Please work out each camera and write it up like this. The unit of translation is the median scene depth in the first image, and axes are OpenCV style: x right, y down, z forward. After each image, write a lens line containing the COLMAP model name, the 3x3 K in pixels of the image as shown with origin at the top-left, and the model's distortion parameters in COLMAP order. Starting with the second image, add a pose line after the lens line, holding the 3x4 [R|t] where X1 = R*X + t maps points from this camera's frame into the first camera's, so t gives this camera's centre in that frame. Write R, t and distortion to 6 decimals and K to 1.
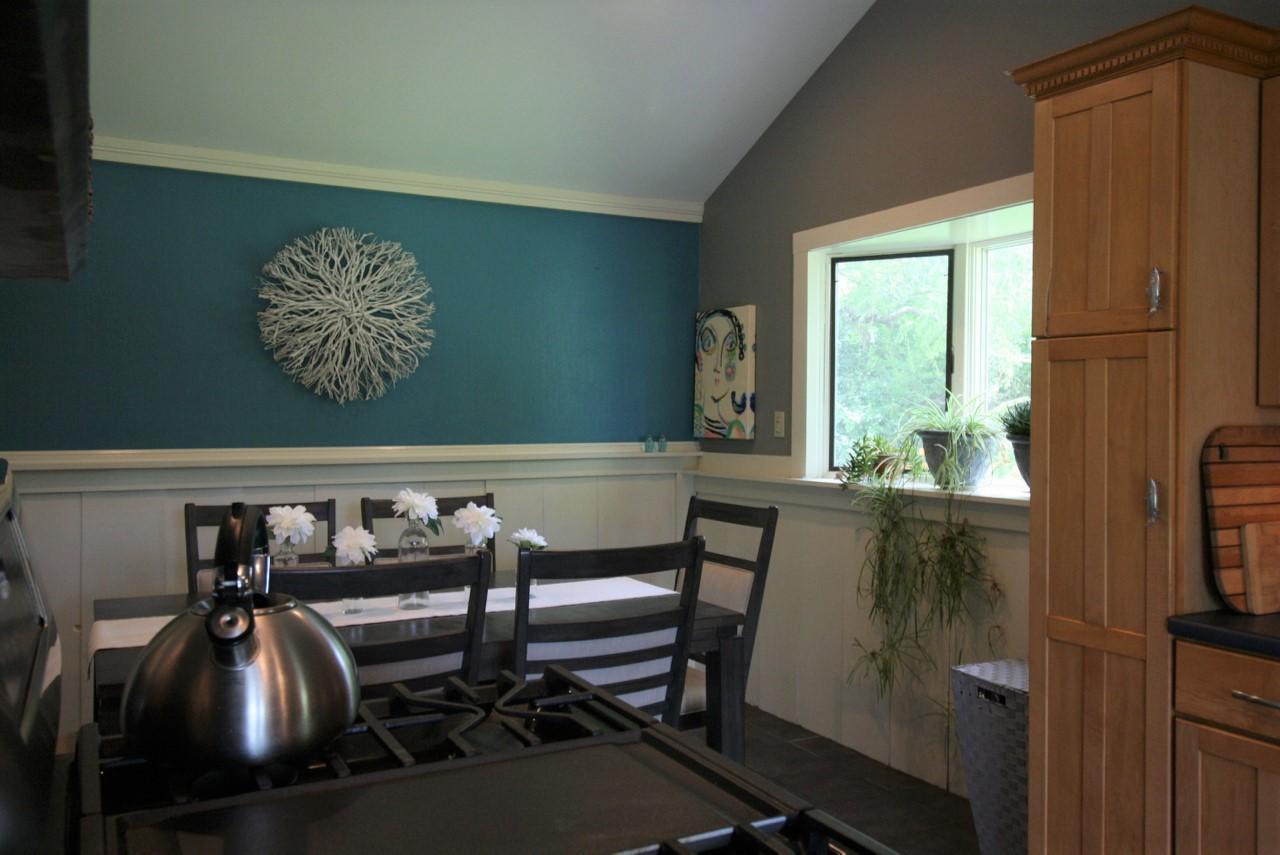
lens RADIAL K [[1027.4, 0, 640.0], [0, 1027.4, 427.5], [0, 0, 1]] dist [0.010057, 0.000057]
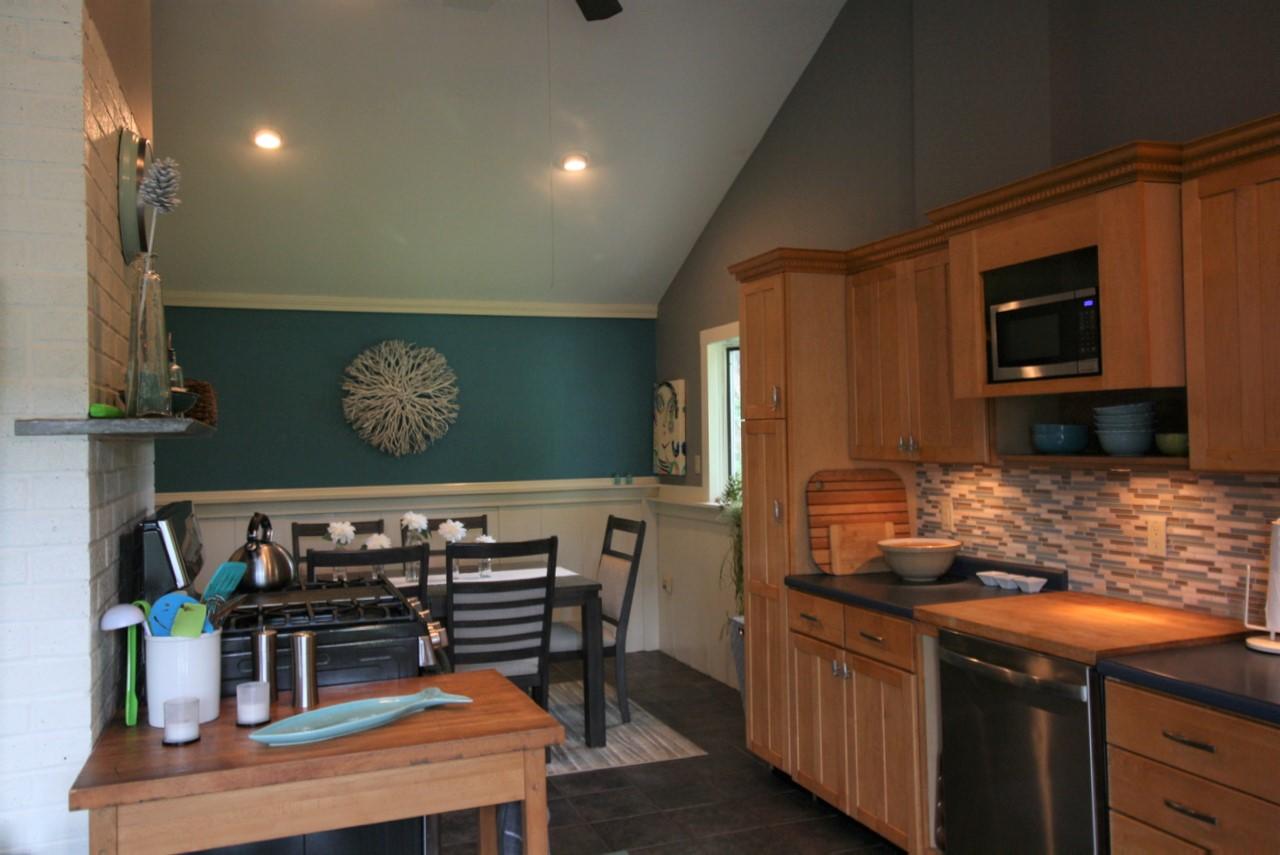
lens RADIAL K [[1027.4, 0, 640.0], [0, 1027.4, 427.5], [0, 0, 1]] dist [0.010057, 0.000057]
pose [[0.990328, -0.022794, -0.136863, 0.268632], [0.019308, 0.999456, -0.026742, -0.018747], [0.137398, 0.023841, 0.990229, -0.441900]]
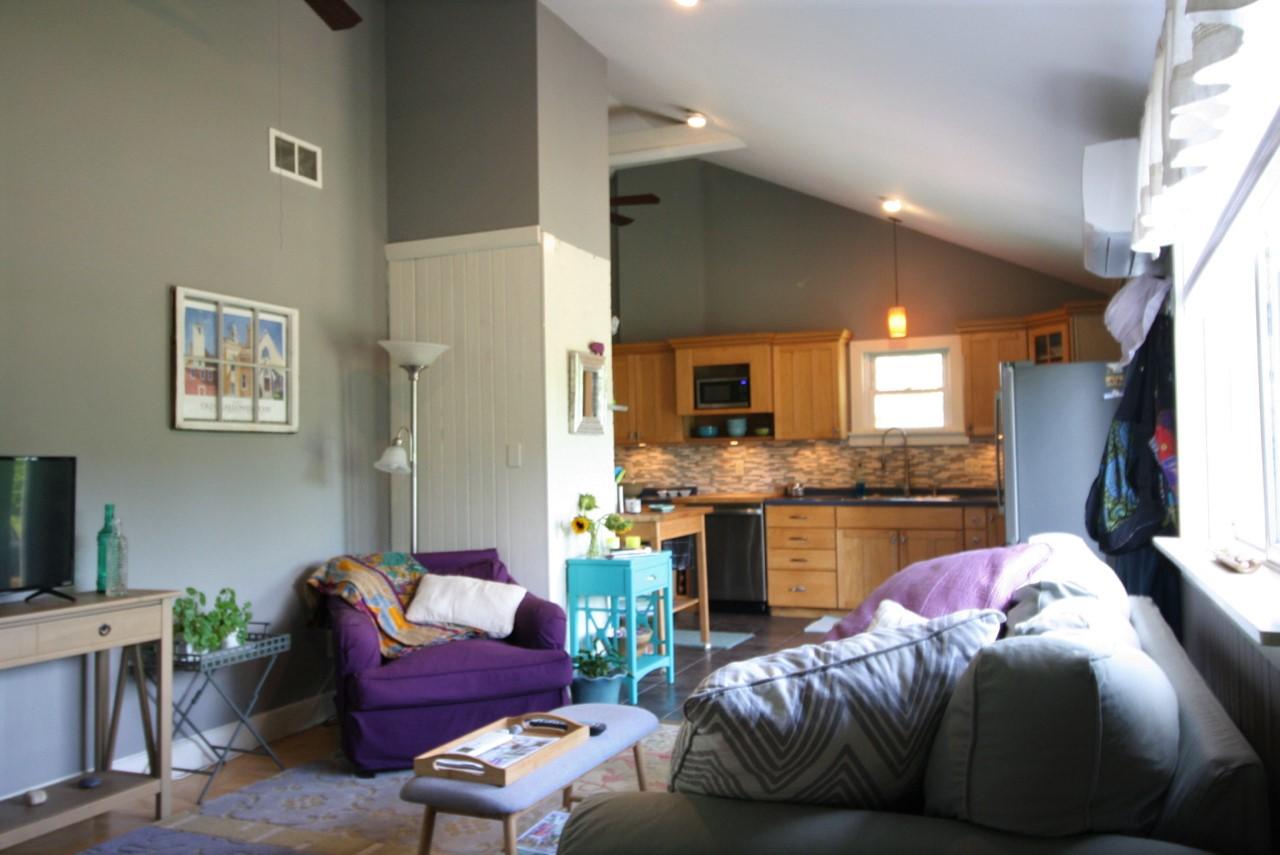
lens RADIAL K [[1027.4, 0, 640.0], [0, 1027.4, 427.5], [0, 0, 1]] dist [0.010057, 0.000057]
pose [[0.787640, 0.007468, 0.616091, -0.829074], [0.030692, 0.998210, -0.051339, 0.062085], [-0.615371, 0.059346, 0.786000, -1.104079]]
